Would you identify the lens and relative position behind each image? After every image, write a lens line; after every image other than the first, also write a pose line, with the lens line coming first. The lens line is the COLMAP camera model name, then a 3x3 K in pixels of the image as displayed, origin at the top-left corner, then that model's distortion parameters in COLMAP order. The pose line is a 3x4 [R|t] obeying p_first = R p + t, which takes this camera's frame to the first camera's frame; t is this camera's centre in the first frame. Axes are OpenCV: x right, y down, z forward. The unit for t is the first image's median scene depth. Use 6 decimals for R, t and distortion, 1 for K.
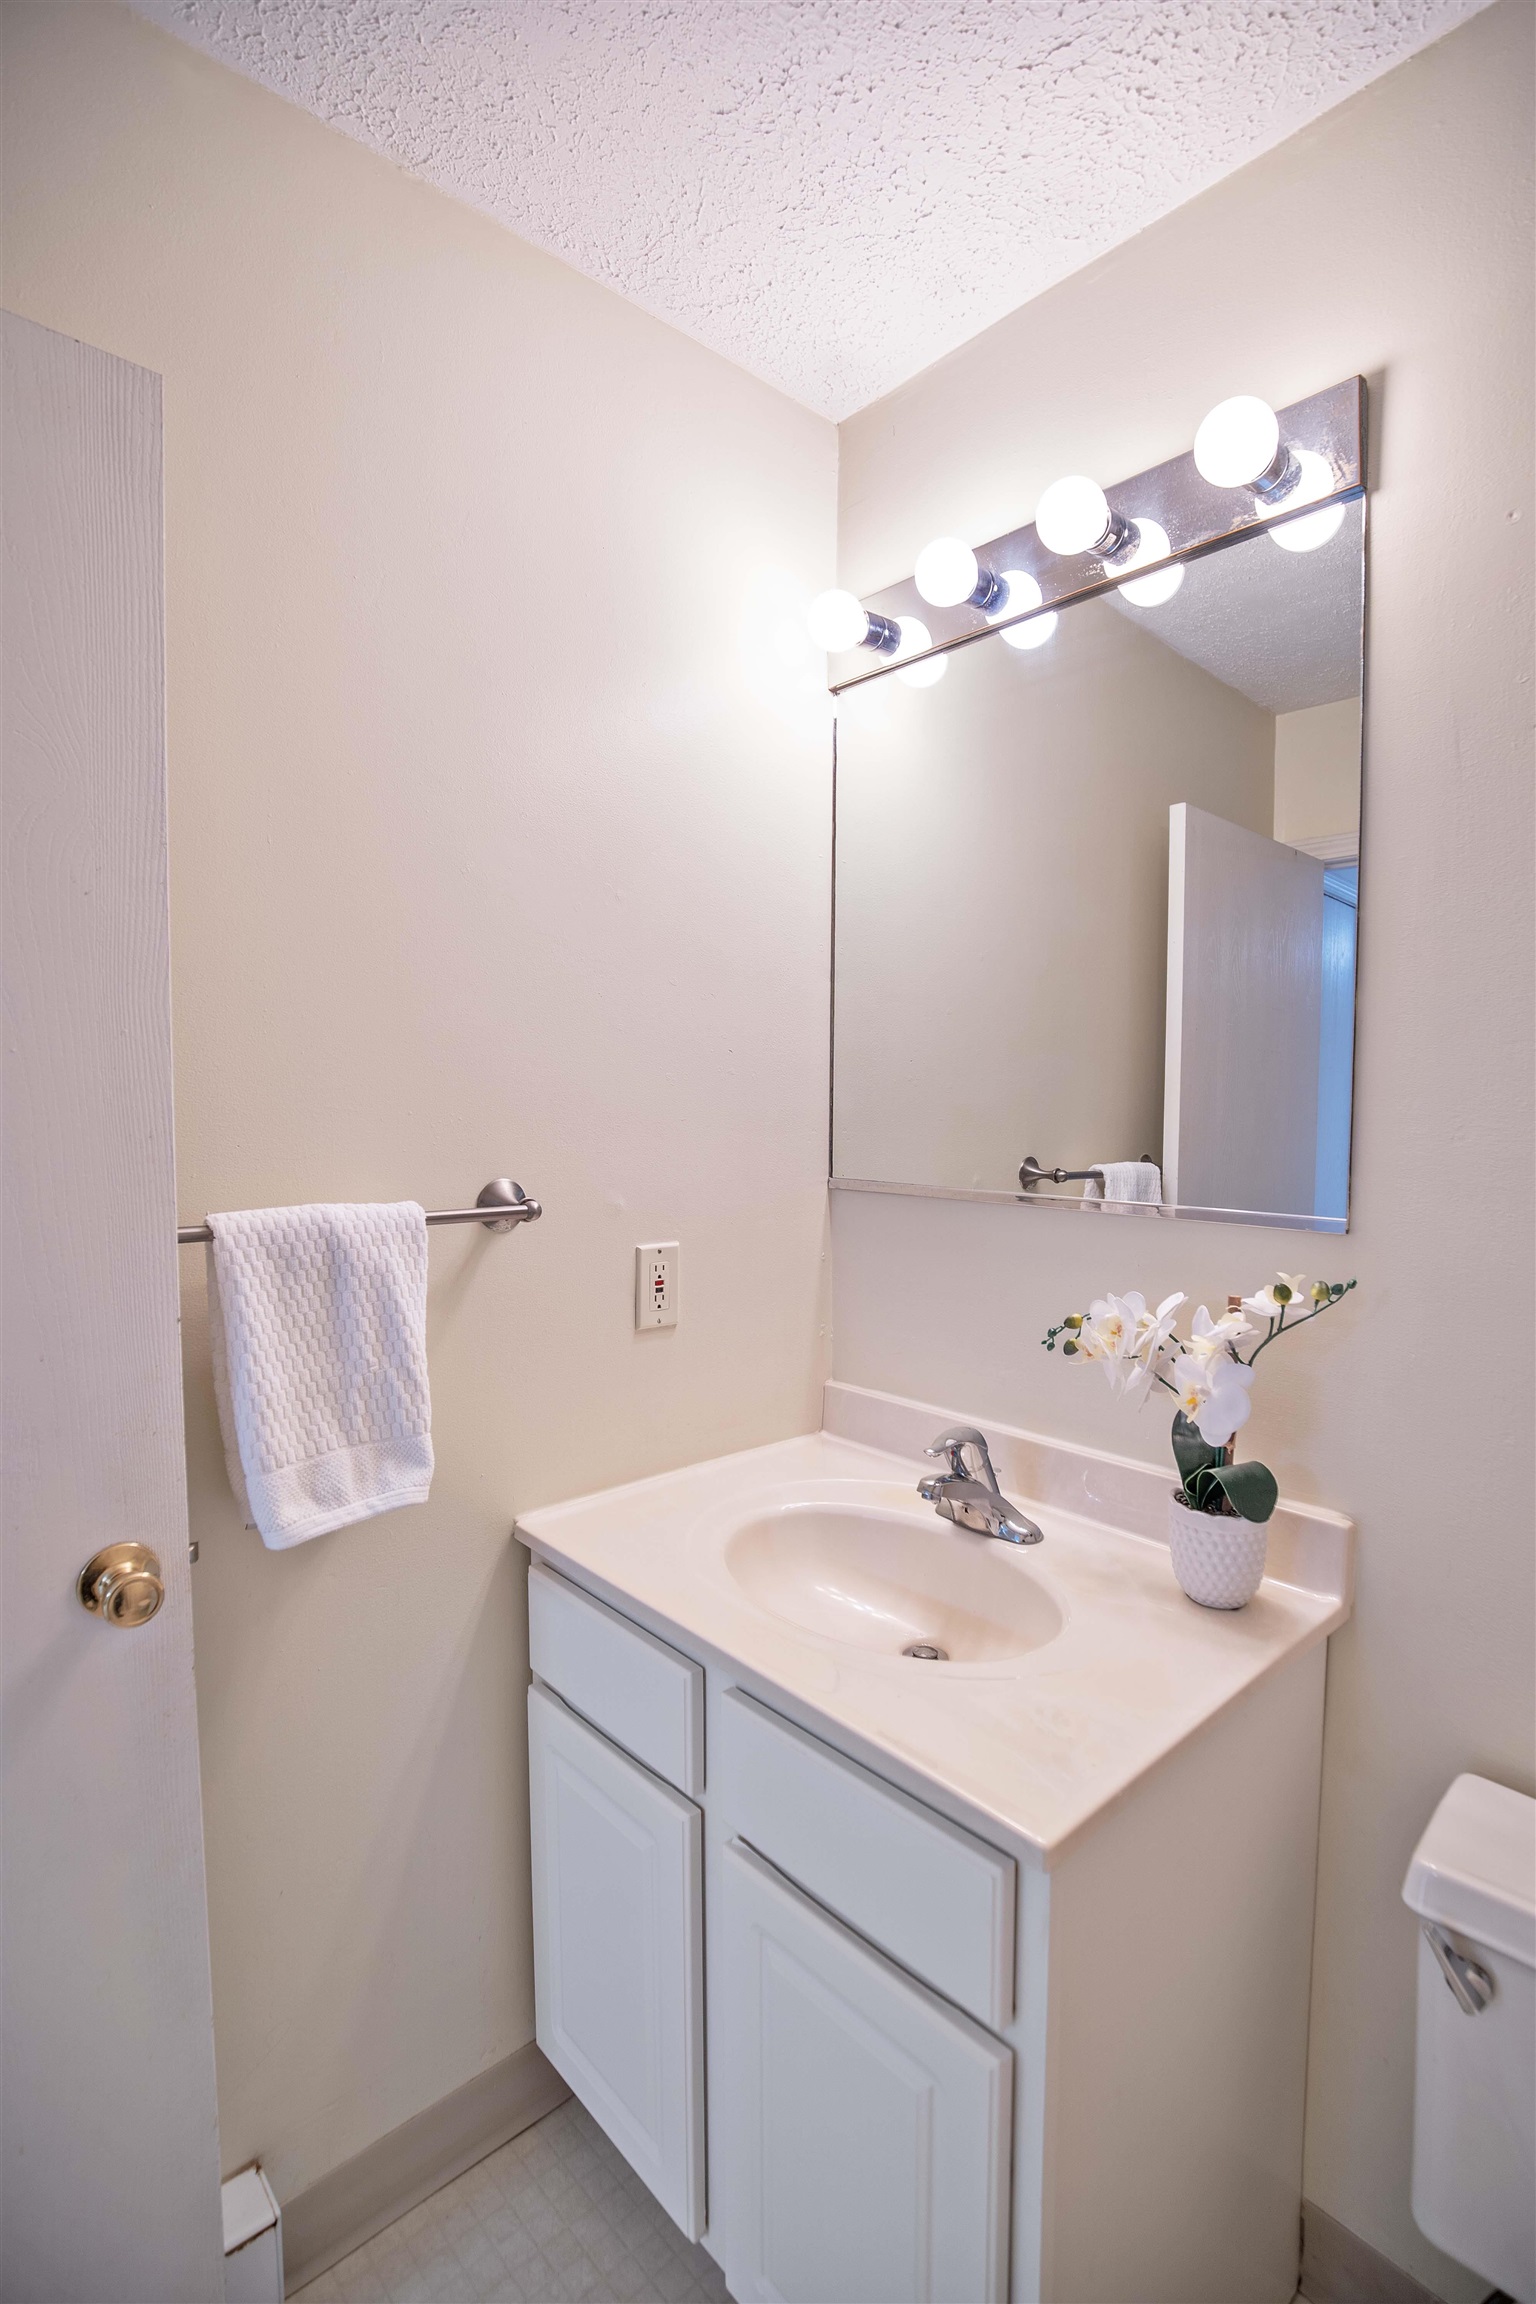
lens RADIAL K [[1044.8, 0, 768.0], [0, 1044.8, 1152.0], [0, 0, 1]] dist [-0.015957, 0.000801]
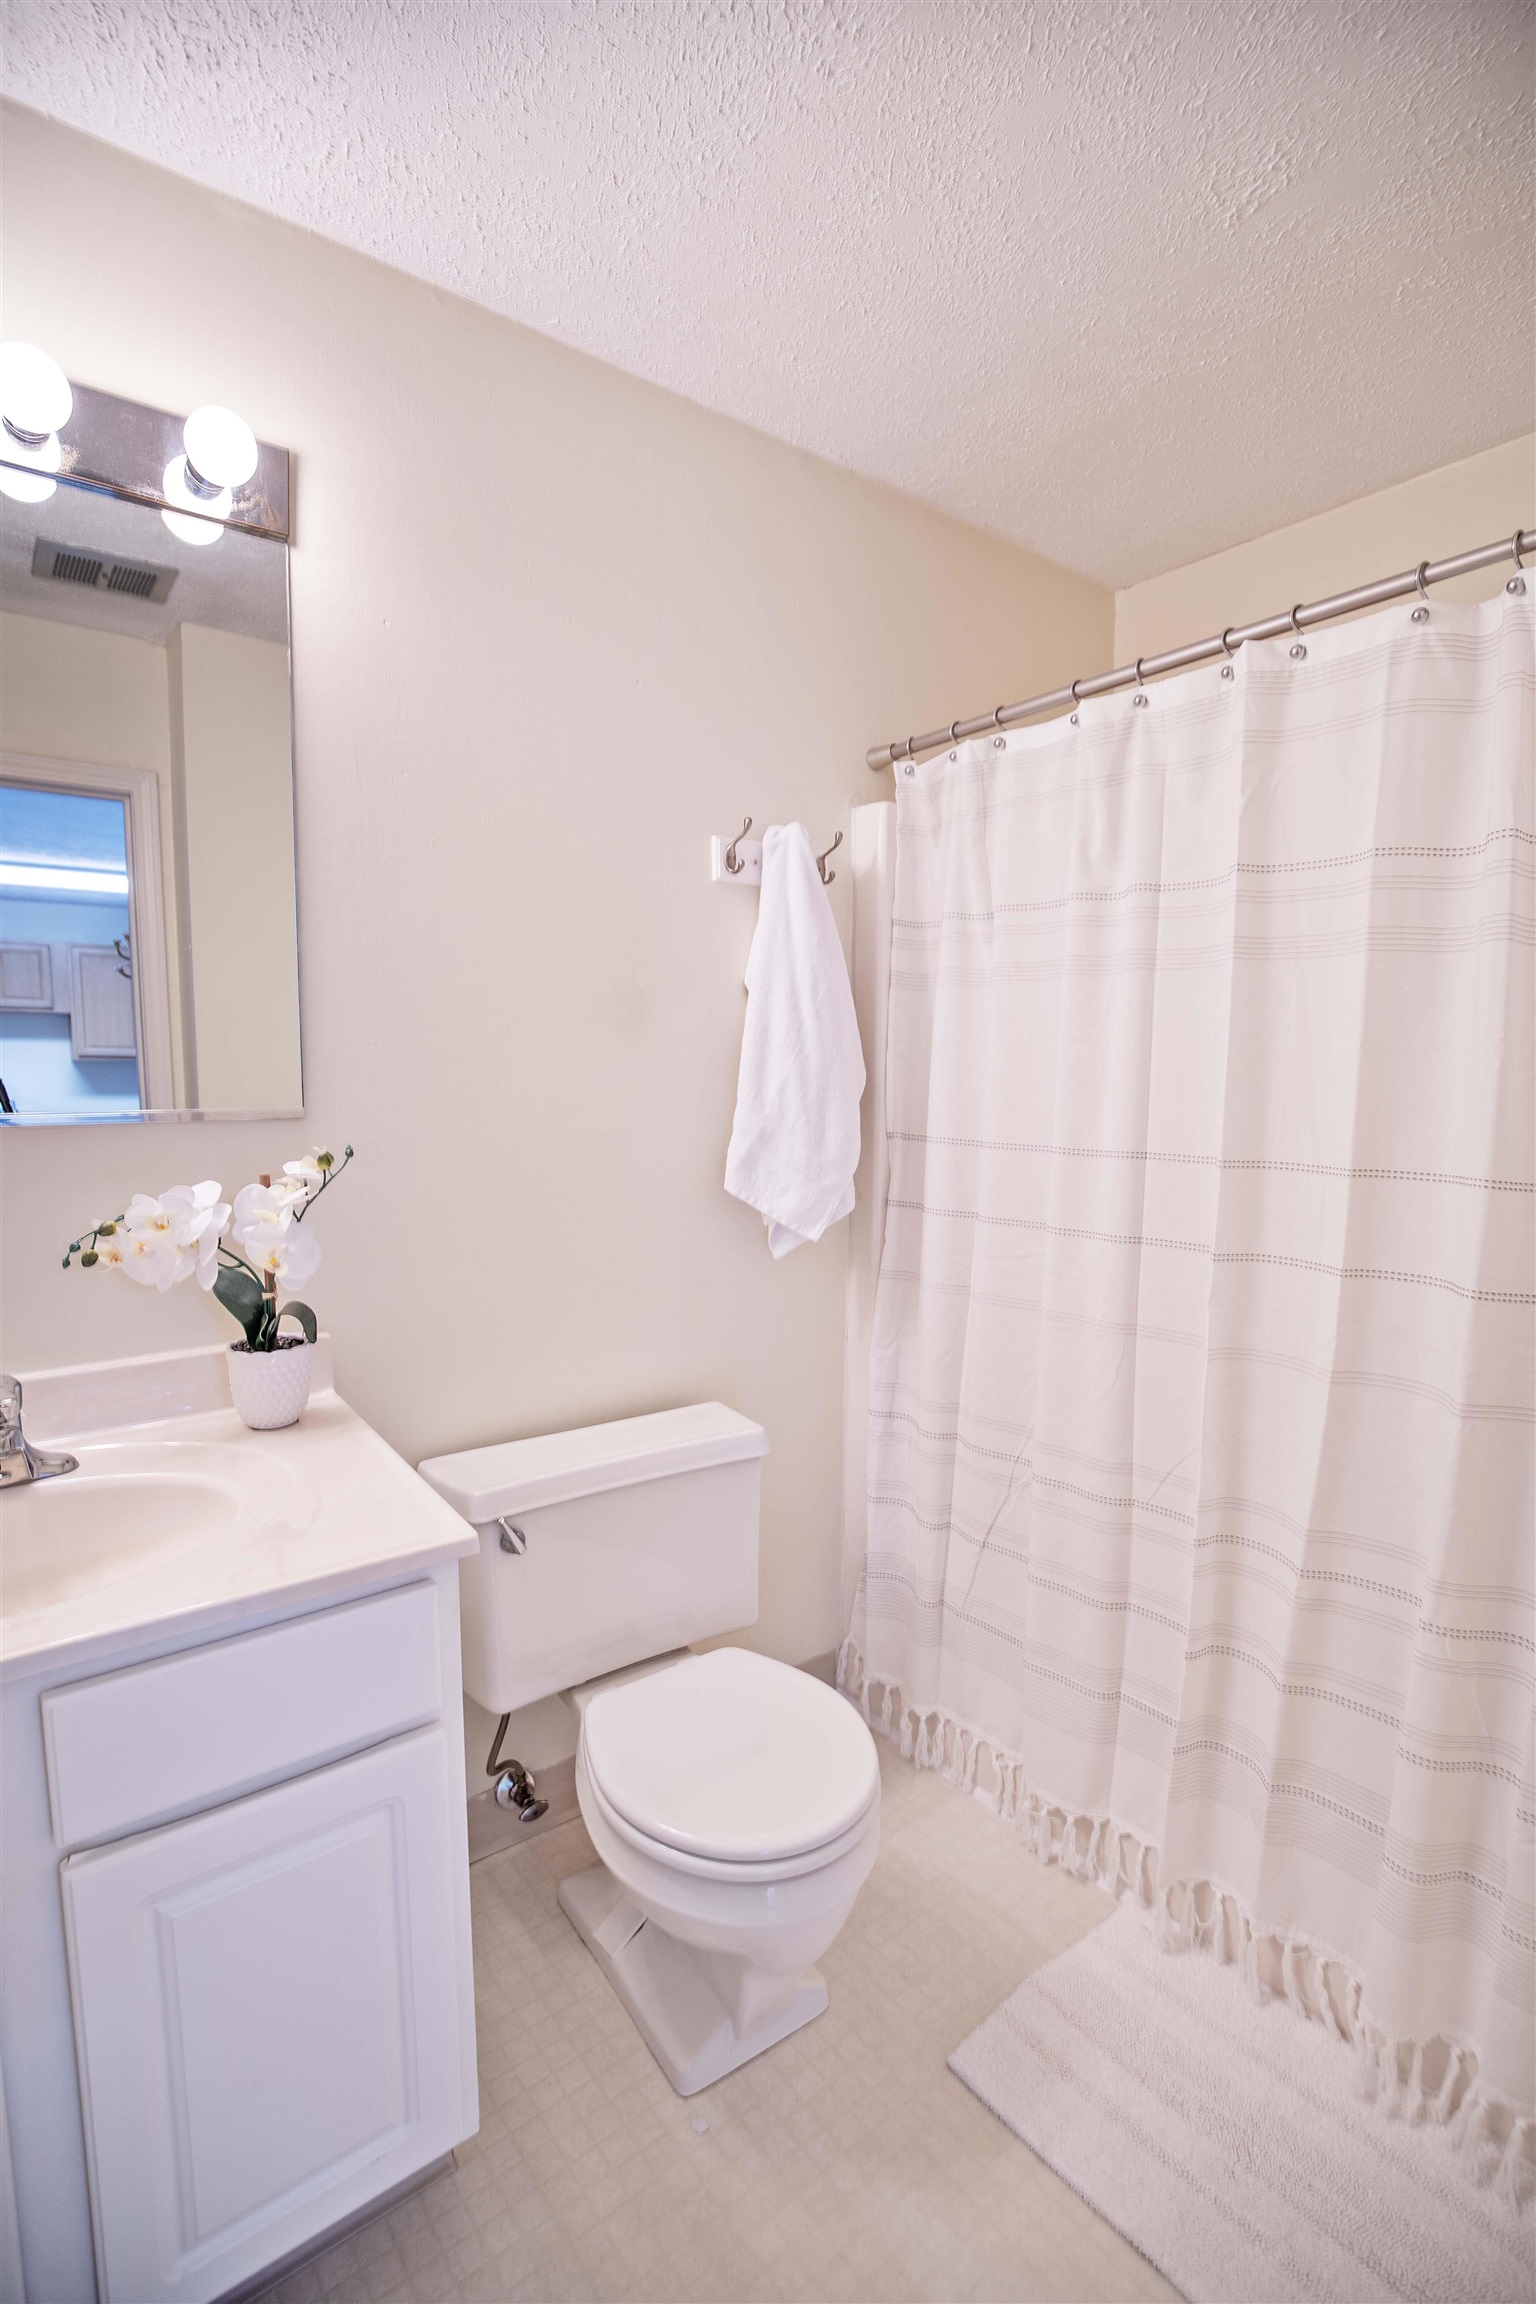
lens RADIAL K [[1071.1, 0, 768.0], [0, 1071.1, 1152.0], [0, 0, 1]] dist [-0.024485, 0.002037]
pose [[0.075304, -0.088853, 0.993194, -0.736468], [0.039905, 0.995493, 0.086033, 0.029394], [-0.996362, 0.033155, 0.078510, 0.315195]]
